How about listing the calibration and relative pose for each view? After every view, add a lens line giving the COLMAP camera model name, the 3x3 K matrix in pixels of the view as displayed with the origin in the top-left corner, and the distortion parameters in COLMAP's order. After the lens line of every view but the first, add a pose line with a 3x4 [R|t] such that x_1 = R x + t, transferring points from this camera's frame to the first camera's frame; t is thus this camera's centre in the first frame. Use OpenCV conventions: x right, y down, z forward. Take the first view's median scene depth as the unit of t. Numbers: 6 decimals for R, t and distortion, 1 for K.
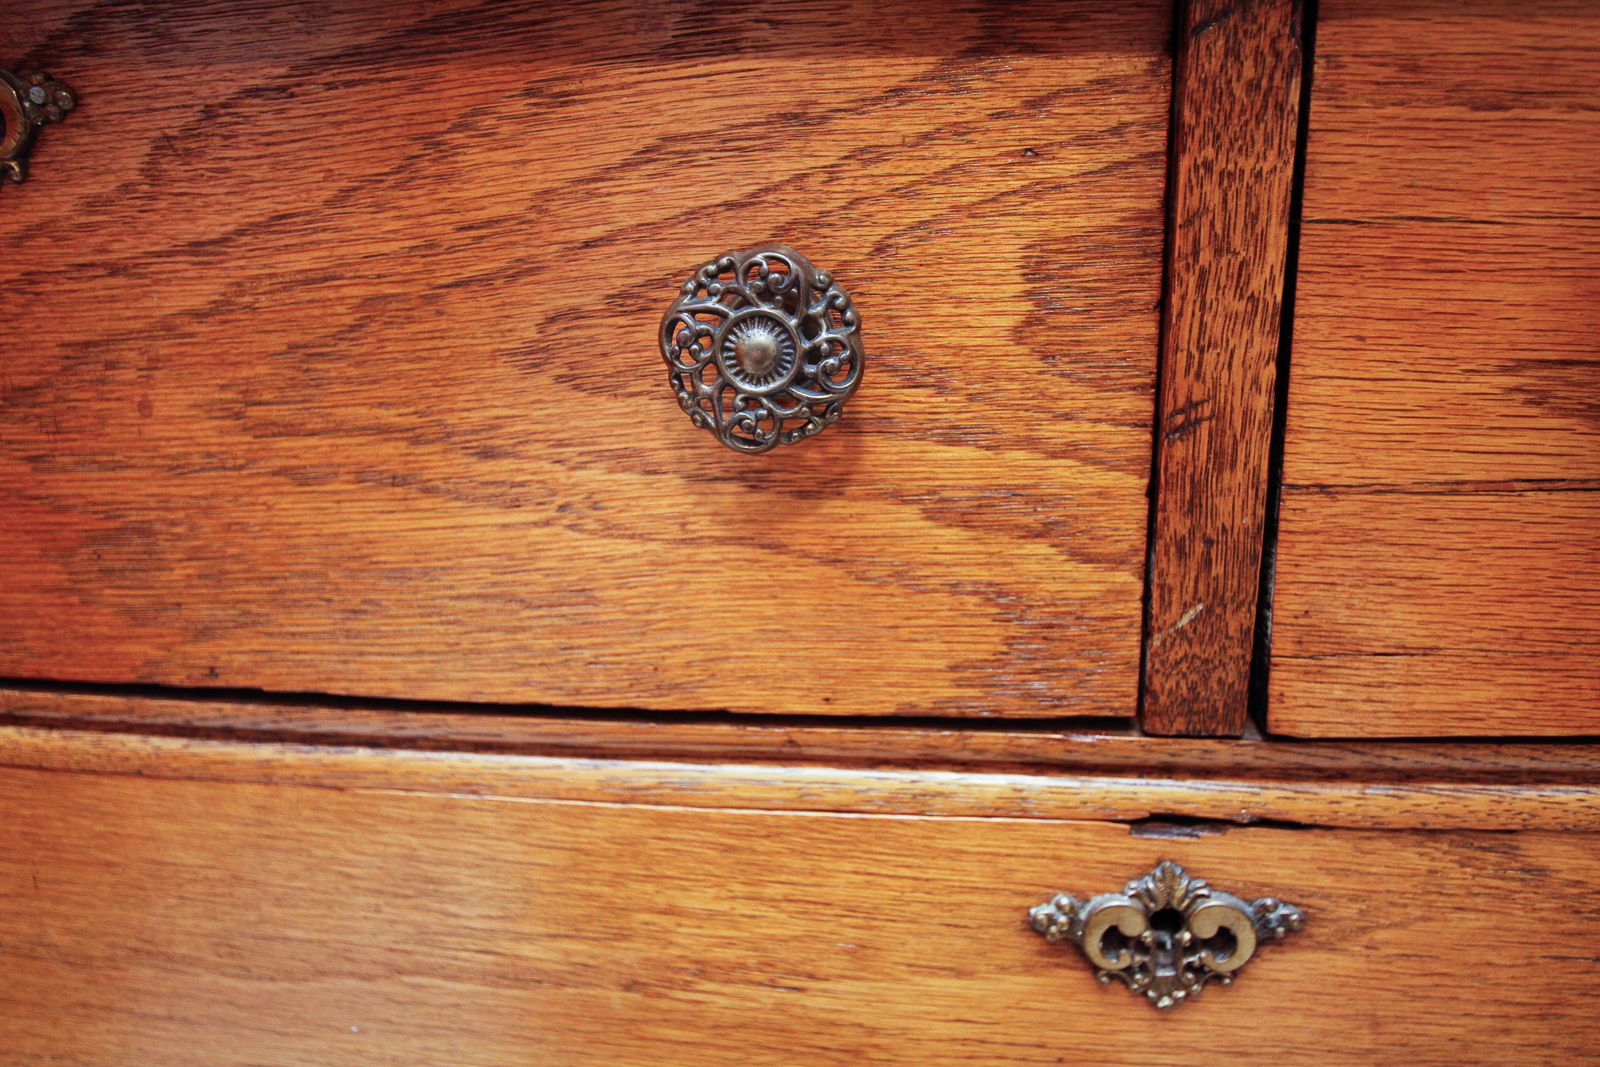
lens RADIAL K [[1329.6, 0, 804.8], [0, 1329.6, 539.5], [0, 0, 1]] dist [-0.008188, 0.039148]
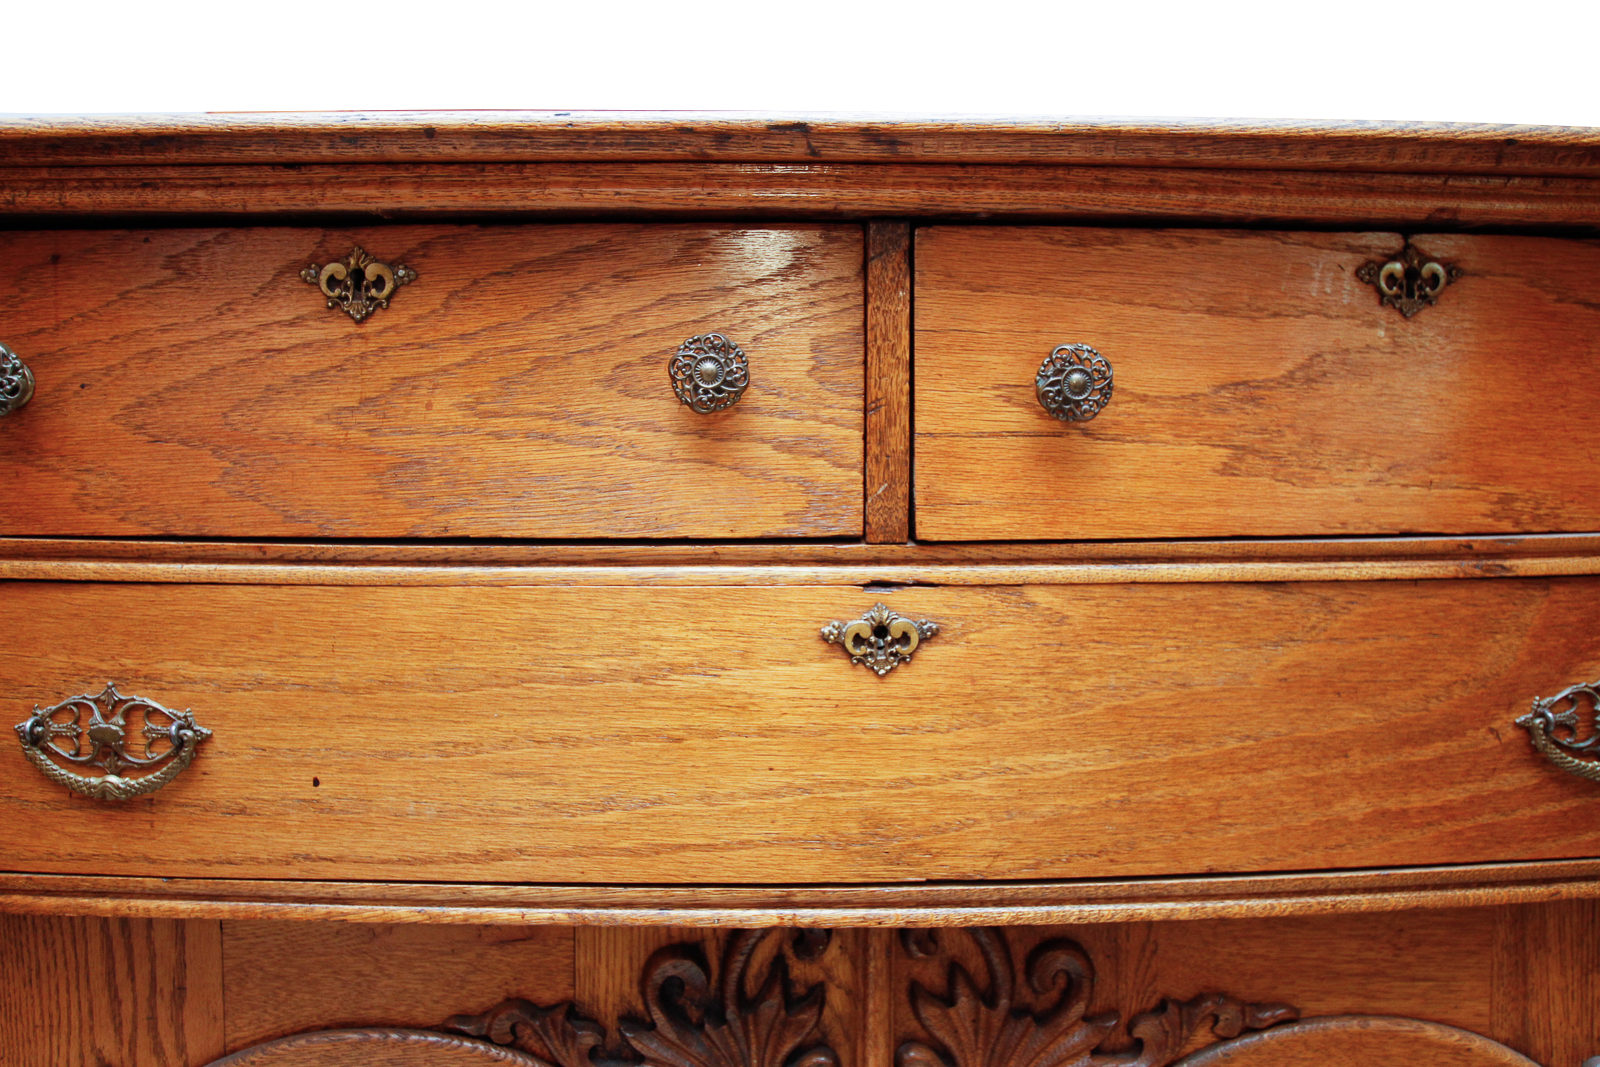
lens RADIAL K [[1329.6, 0, 802.7], [0, 1329.6, 540.4], [0, 0, 1]] dist [-0.008188, 0.039148]
pose [[0.991323, 0.008898, 0.131146, -0.166556], [0.018536, 0.978274, -0.206484, 0.626061], [-0.130134, 0.207124, 0.969621, -1.273315]]
